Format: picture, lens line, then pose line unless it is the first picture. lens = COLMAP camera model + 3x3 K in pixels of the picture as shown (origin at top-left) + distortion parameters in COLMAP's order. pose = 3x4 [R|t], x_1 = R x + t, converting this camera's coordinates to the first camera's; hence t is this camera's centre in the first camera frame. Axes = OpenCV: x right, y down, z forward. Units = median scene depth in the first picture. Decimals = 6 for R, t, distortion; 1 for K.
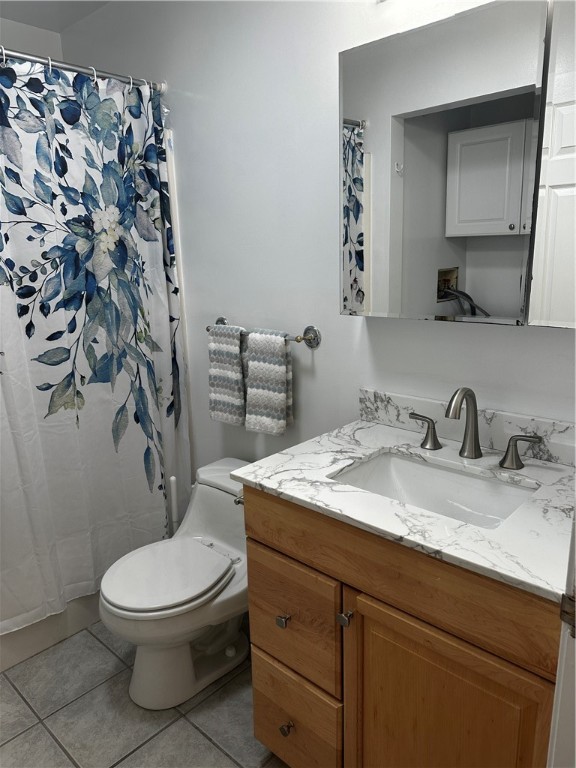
lens RADIAL K [[539.0, 0, 283.8], [0, 539.0, 385.0], [0, 0, 1]] dist [0.070618, -0.089734]
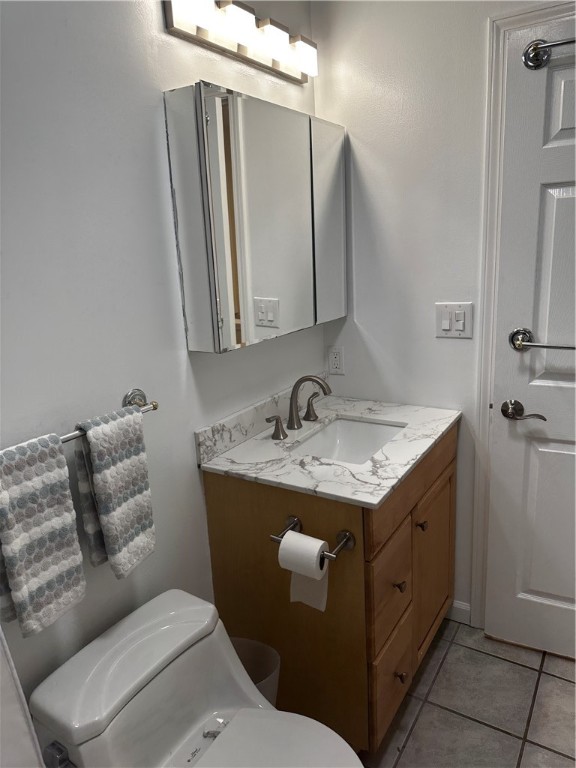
lens RADIAL K [[539.0, 0, 283.5], [0, 539.0, 383.1], [0, 0, 1]] dist [0.070618, -0.089734]
pose [[-0.174694, -0.207304, 0.962552, -0.877547], [0.295020, 0.921650, 0.252039, -0.302977], [-0.939385, 0.328002, -0.099848, 1.077005]]
